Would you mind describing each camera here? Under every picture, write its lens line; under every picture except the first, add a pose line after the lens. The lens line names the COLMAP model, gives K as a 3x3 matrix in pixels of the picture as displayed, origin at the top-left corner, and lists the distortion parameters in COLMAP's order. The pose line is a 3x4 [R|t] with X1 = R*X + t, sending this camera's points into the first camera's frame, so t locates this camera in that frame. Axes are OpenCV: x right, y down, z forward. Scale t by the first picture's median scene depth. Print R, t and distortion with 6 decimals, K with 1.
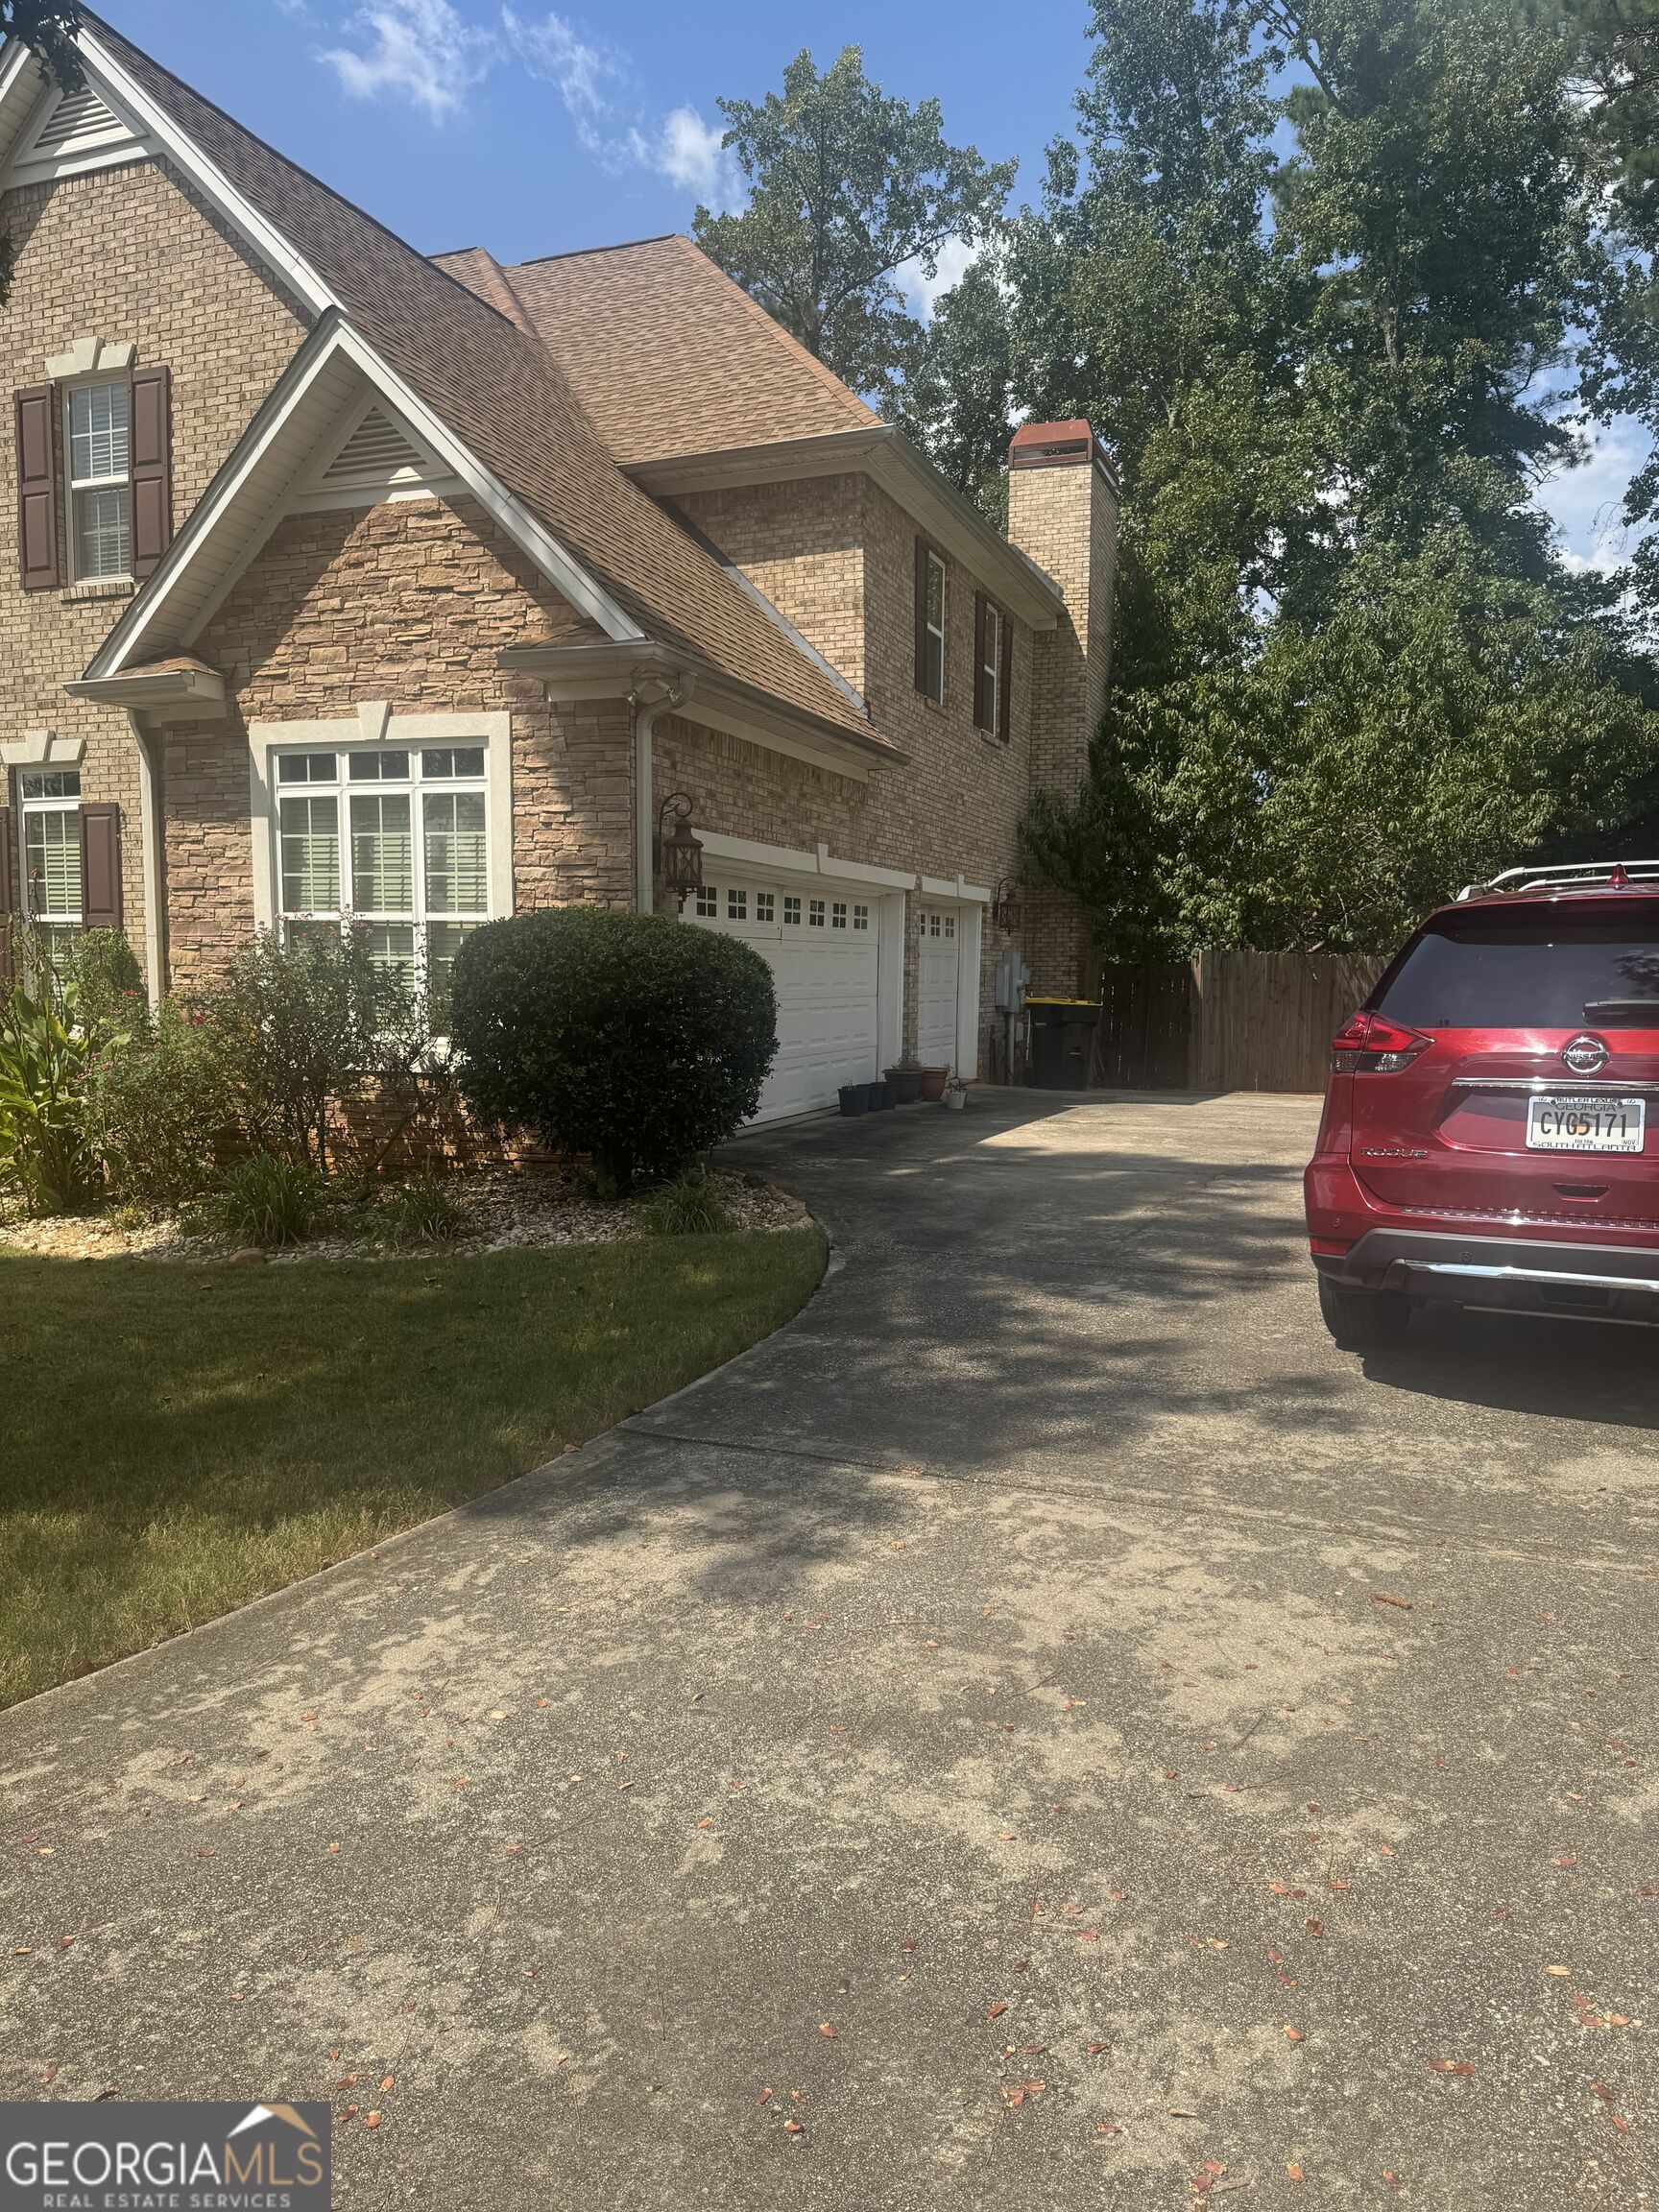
lens RADIAL K [[1536.3, 0, 829.5], [0, 1536.3, 1106.0], [0, 0, 1]] dist [0.047784, -0.117254]
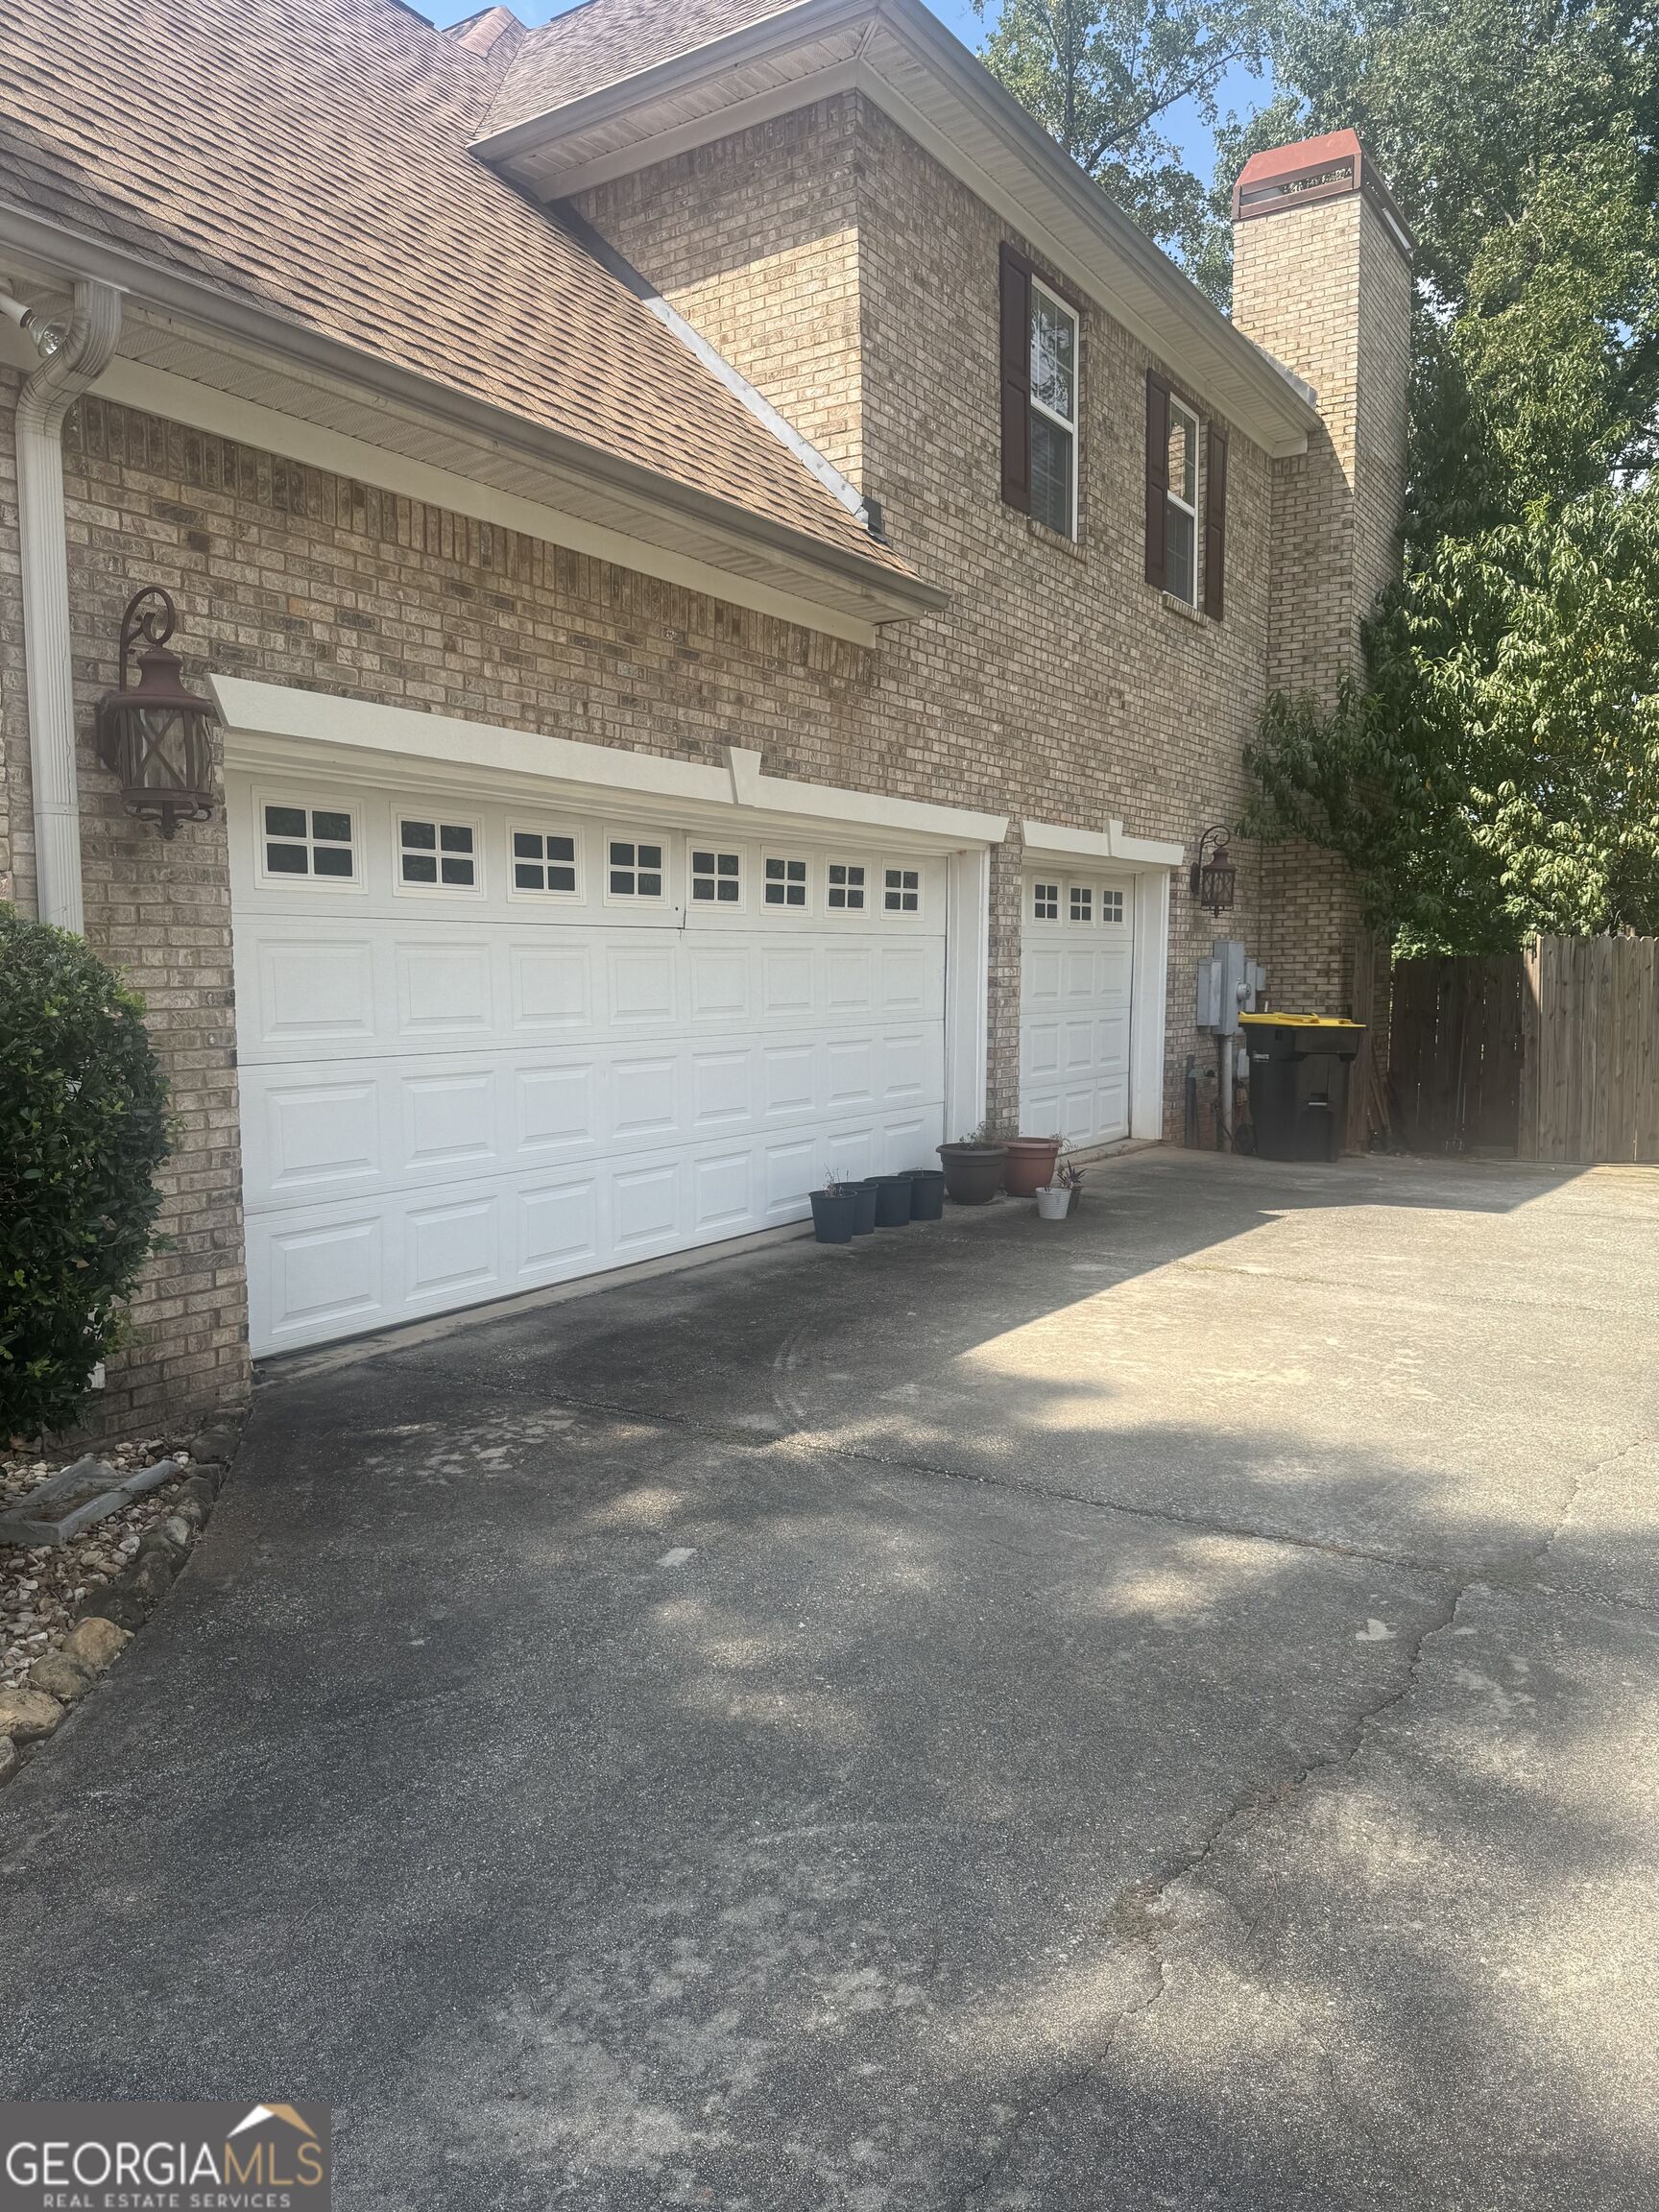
lens RADIAL K [[1538.5, 0, 829.5], [0, 1538.5, 1106.0], [0, 0, 1]] dist [-0.016474, -0.009850]
pose [[0.975766, 0.006436, -0.218721, 0.104114], [-0.005536, 0.999974, 0.004727, -0.035893], [0.218746, -0.003401, 0.975776, 0.354843]]
